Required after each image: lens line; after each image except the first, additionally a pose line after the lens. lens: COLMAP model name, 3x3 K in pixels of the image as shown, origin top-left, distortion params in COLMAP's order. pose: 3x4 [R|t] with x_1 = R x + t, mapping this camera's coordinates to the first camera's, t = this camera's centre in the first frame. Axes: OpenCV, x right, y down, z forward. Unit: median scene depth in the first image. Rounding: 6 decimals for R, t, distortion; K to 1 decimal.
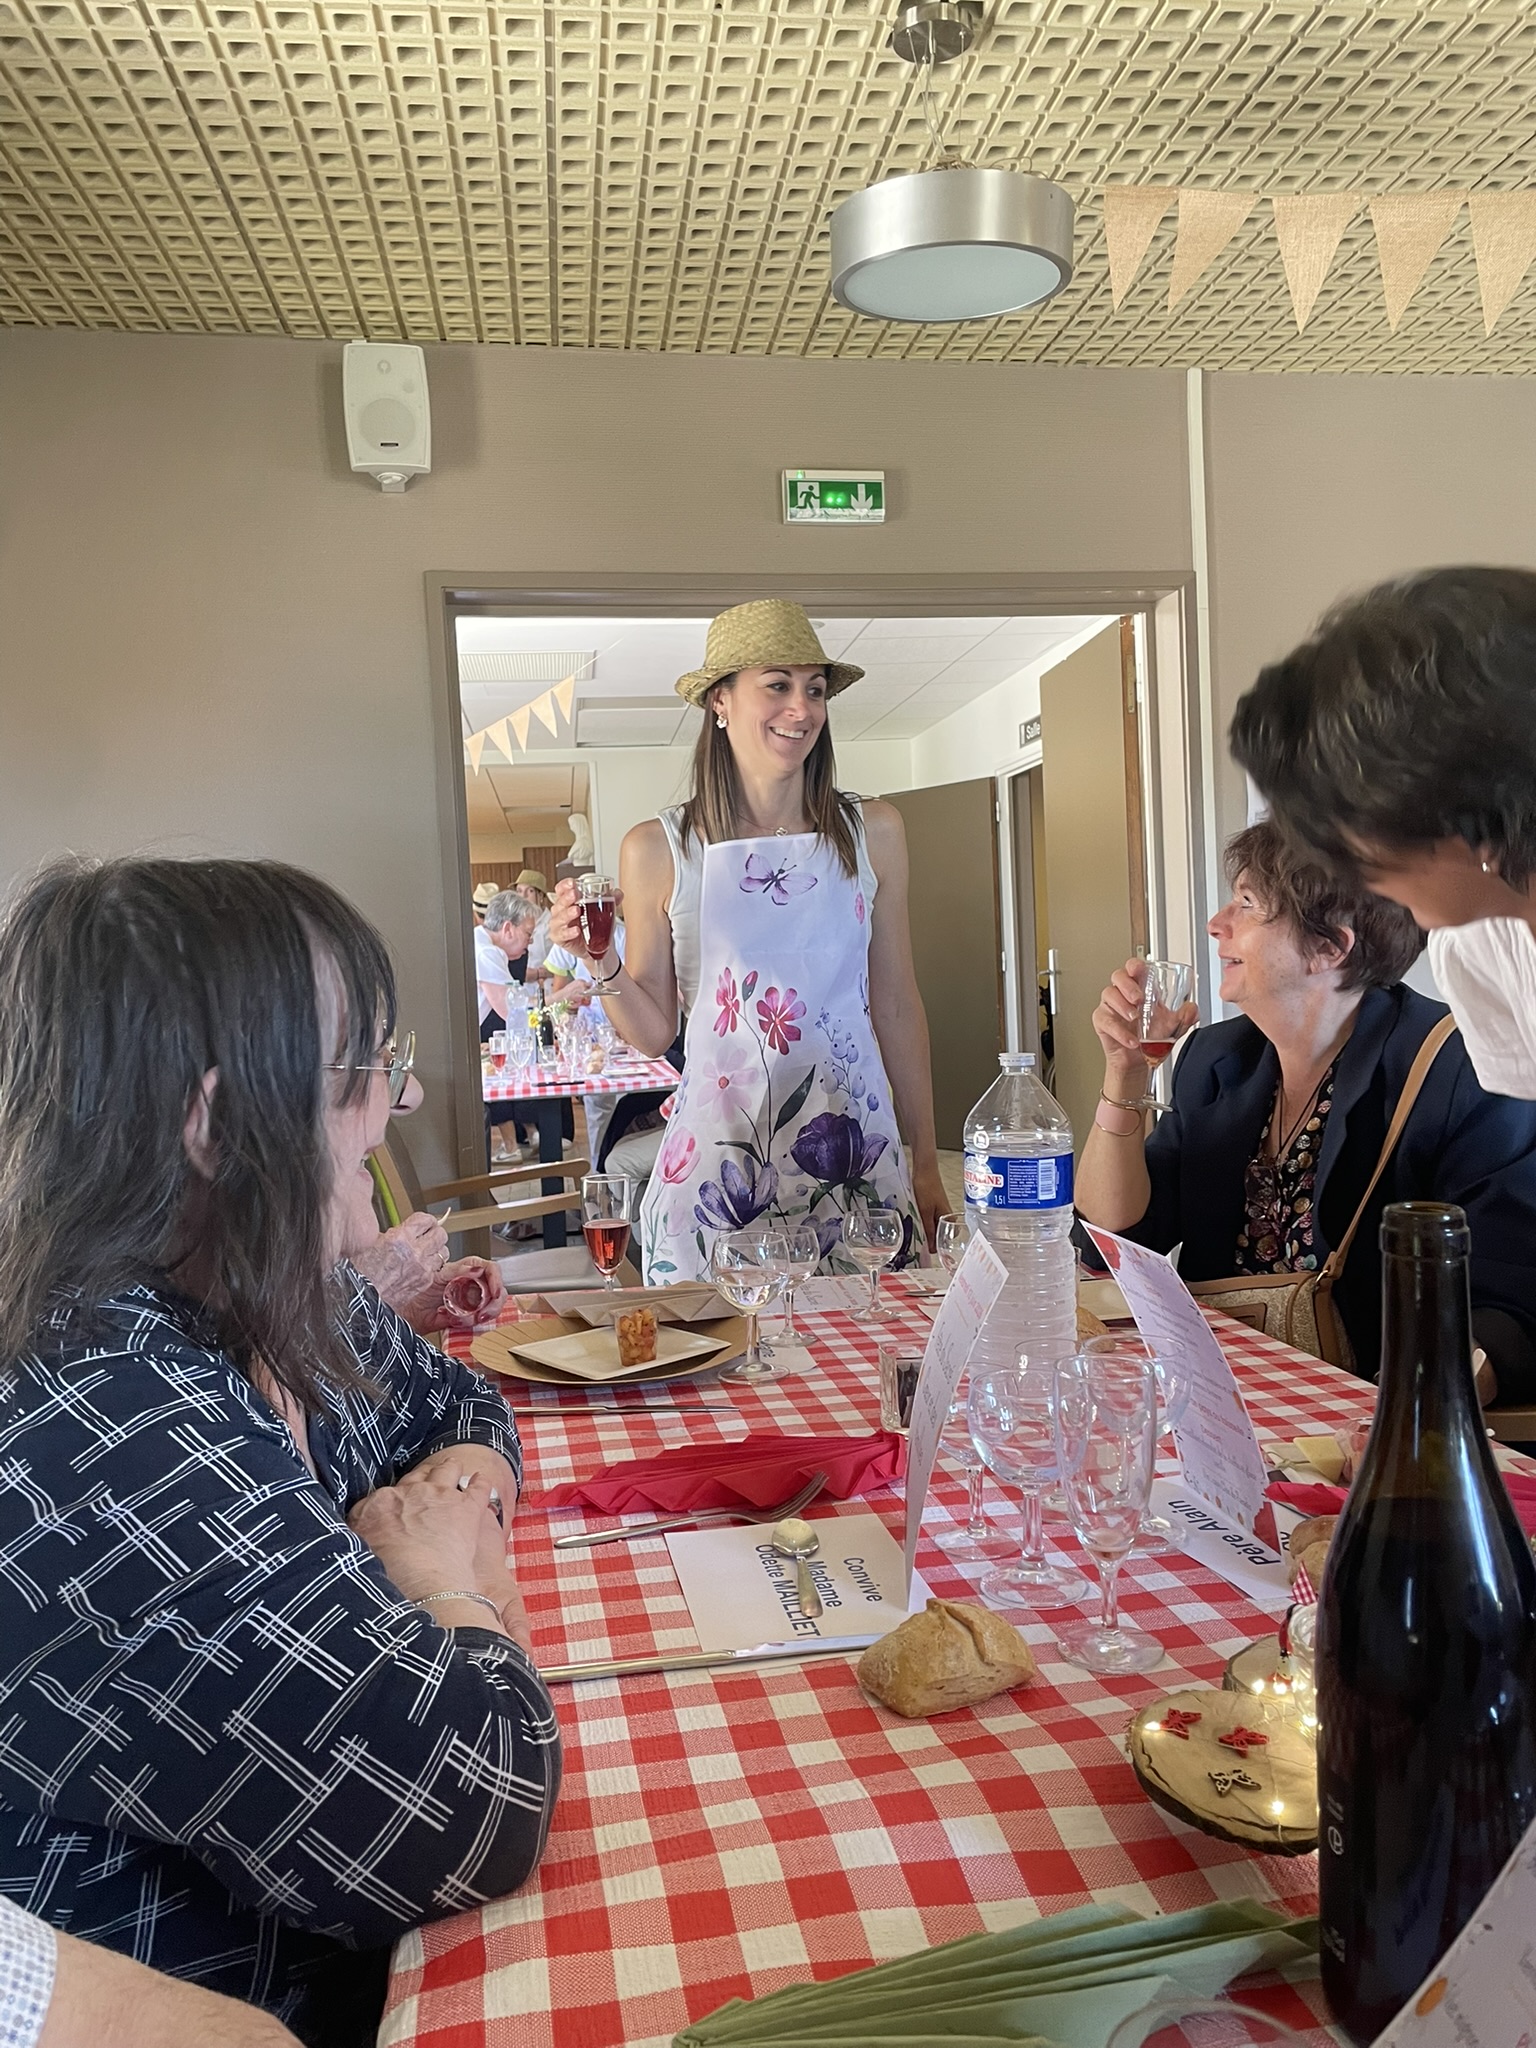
lens RADIAL K [[1547.5, 0, 763.1], [0, 1547.5, 1006.4], [0, 0, 1]] dist [0.090028, -0.118076]
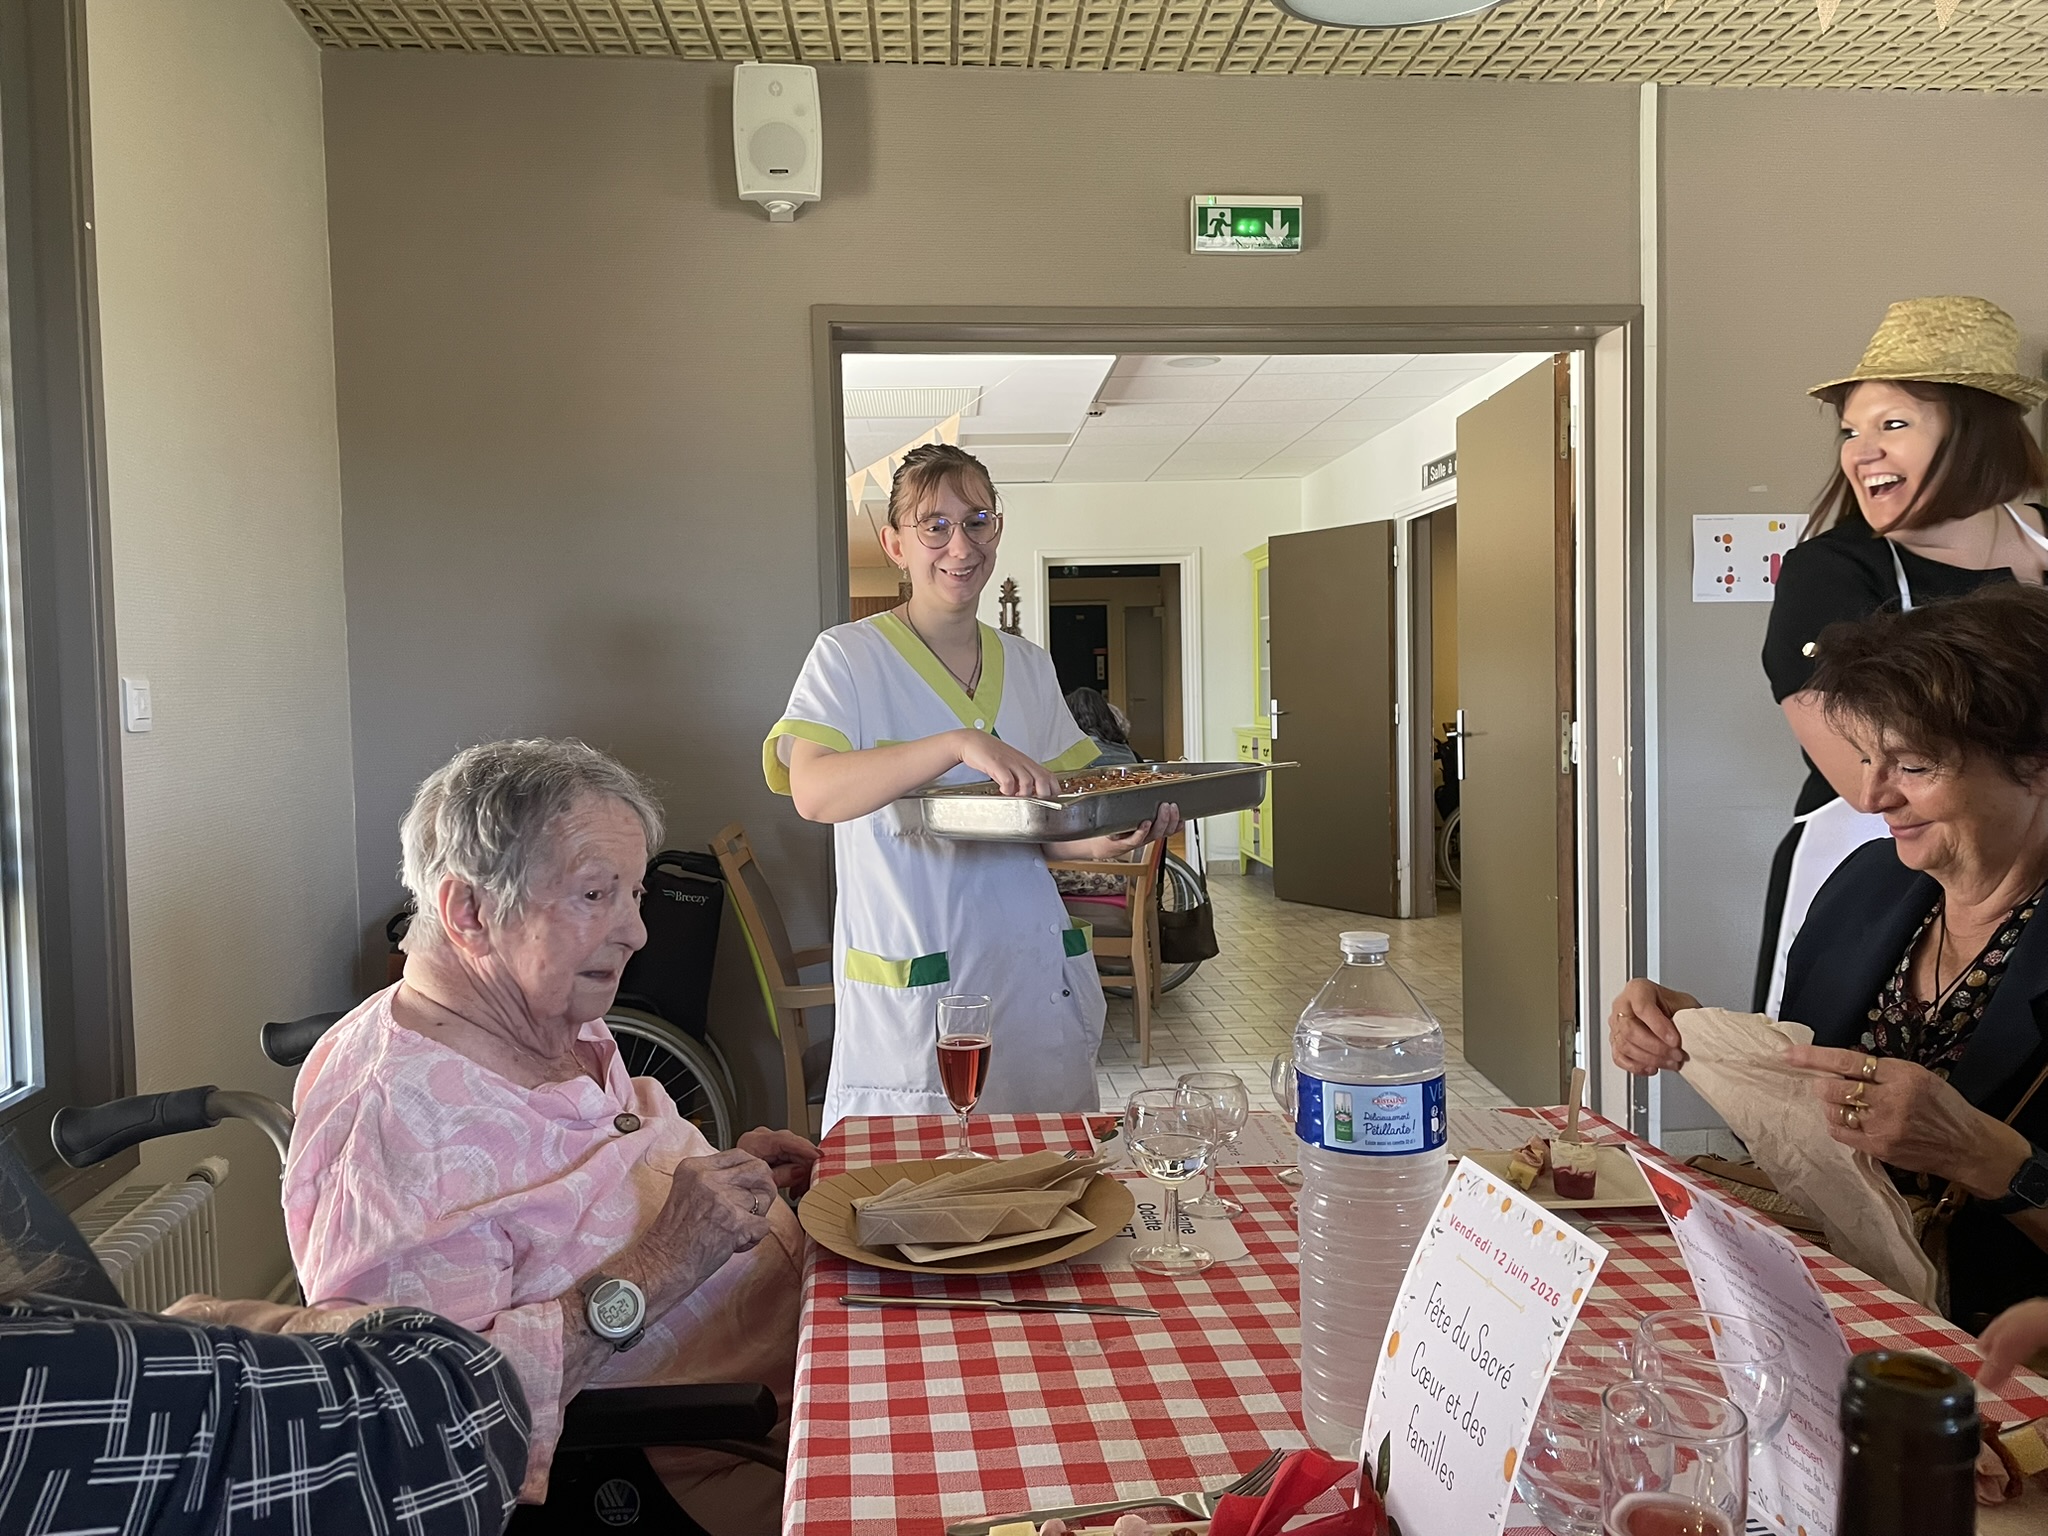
lens RADIAL K [[1547.5, 0, 994.6], [0, 1547.5, 749.4], [0, 0, 1]] dist [0.090028, -0.118076]
pose [[0.995756, 0.027781, -0.087744, -0.014693], [-0.027241, 0.999602, 0.007353, -0.017939], [0.087913, -0.004932, 0.996116, 0.062384]]
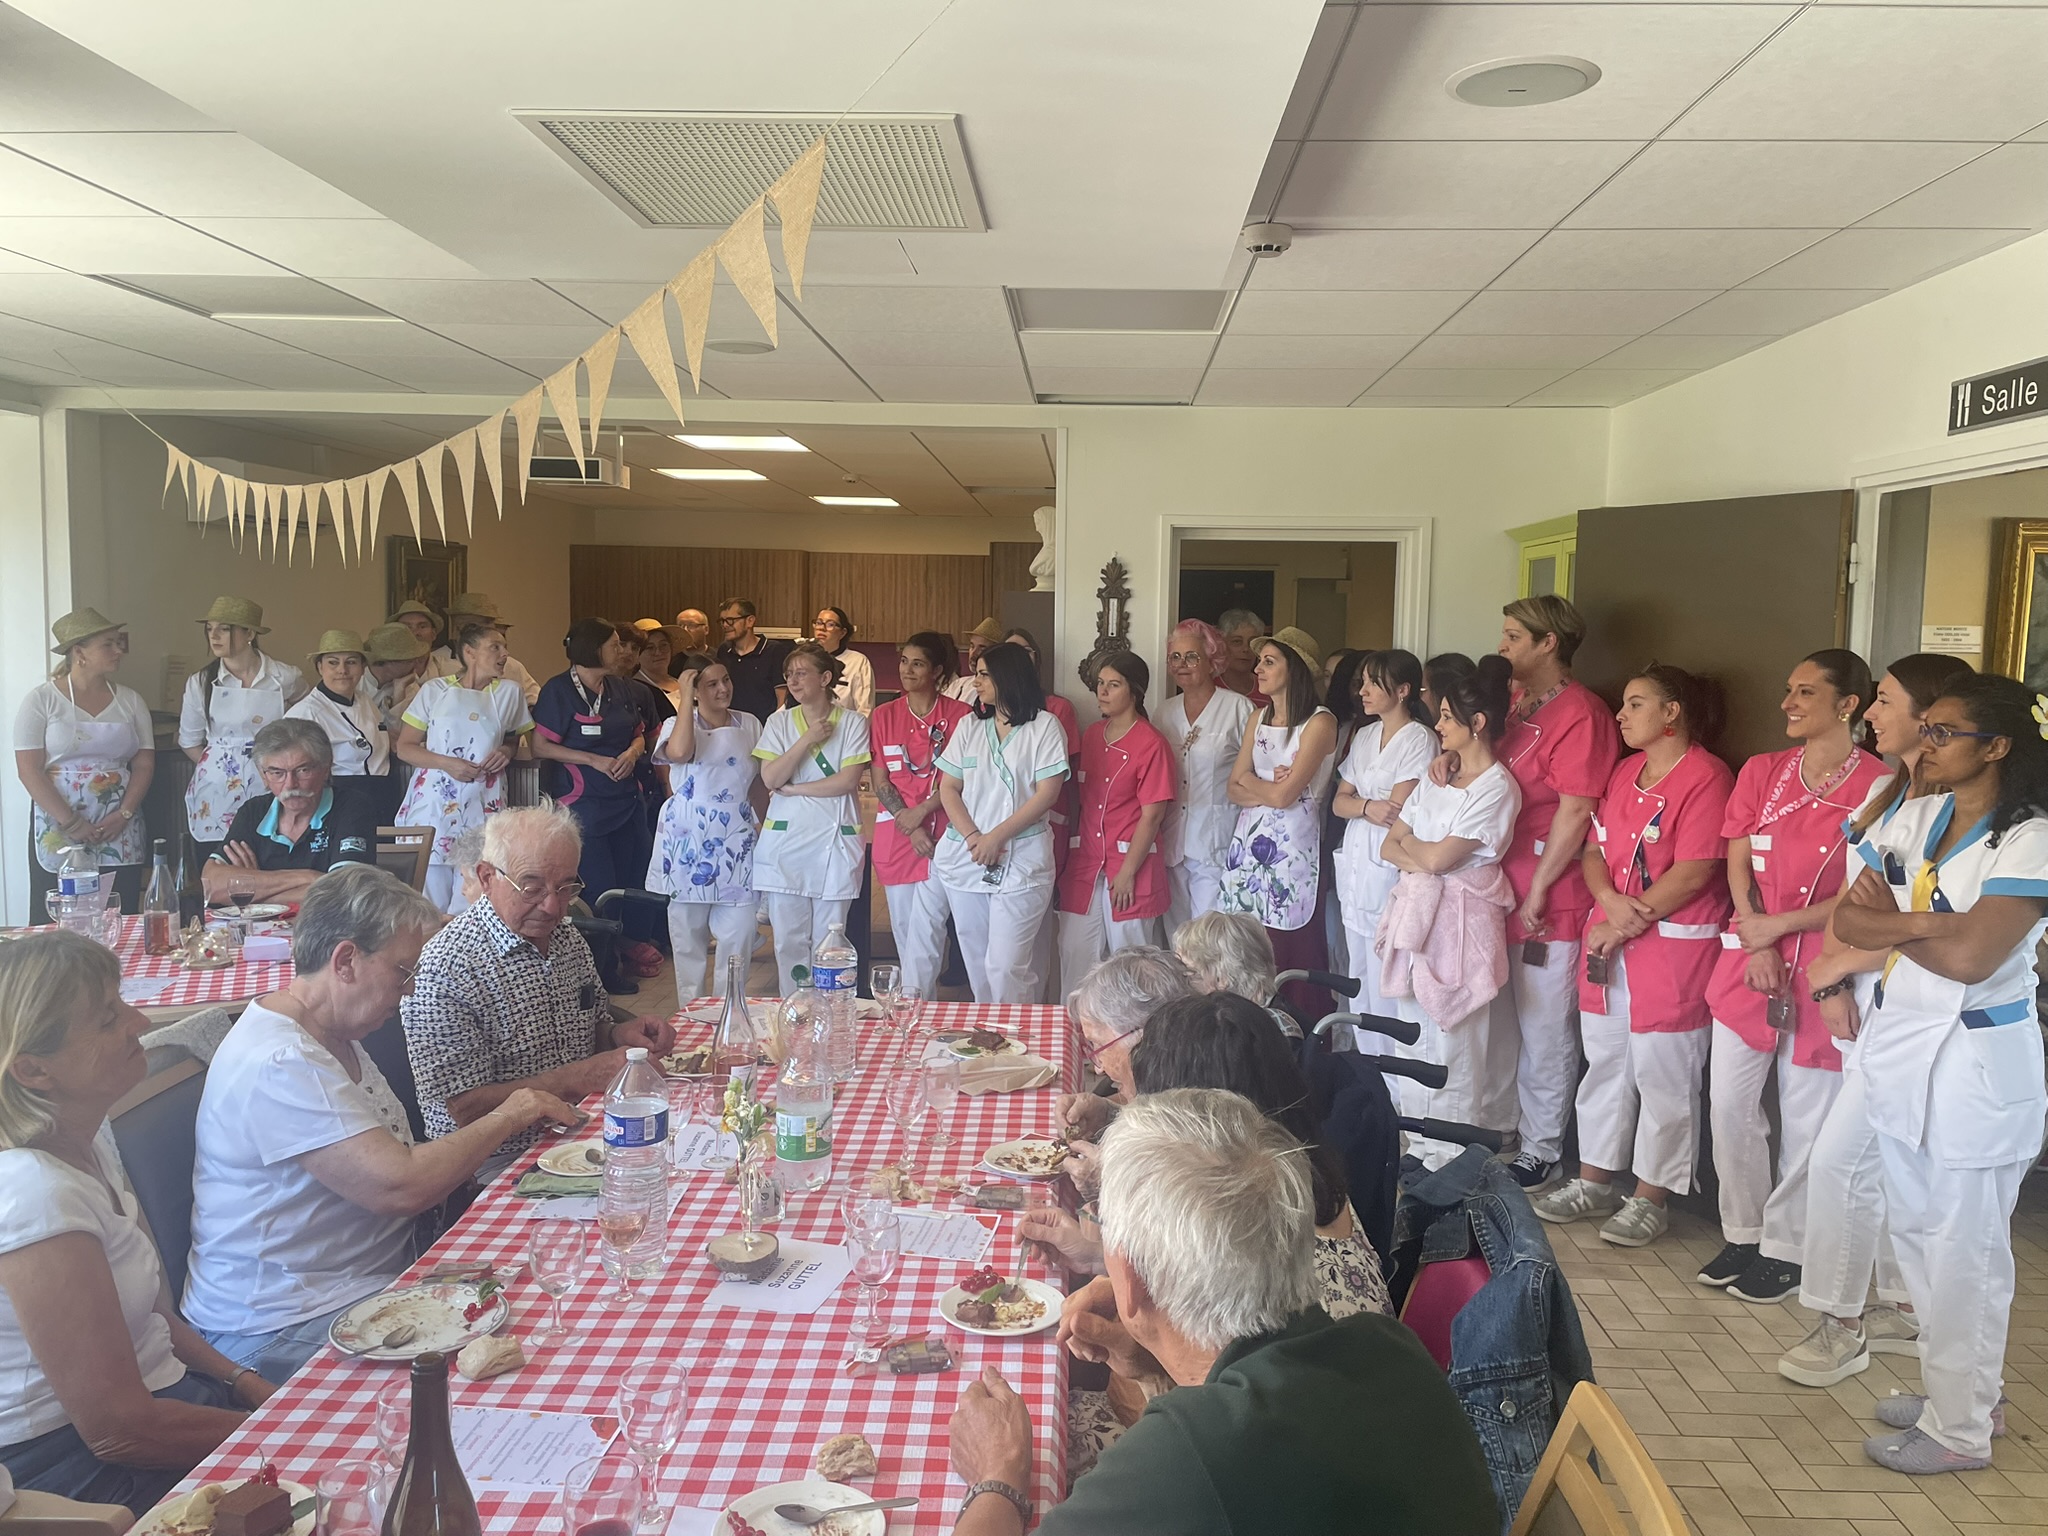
lens RADIAL K [[1547.5, 0, 1015.1], [0, 1547.5, 762.8], [0, 0, 1]] dist [0.090028, -0.118076]
pose [[0.981675, 0.080247, -0.172845, -0.034275], [-0.070729, 0.995656, 0.060550, -0.178647], [0.176954, -0.047216, 0.983086, 1.124413]]
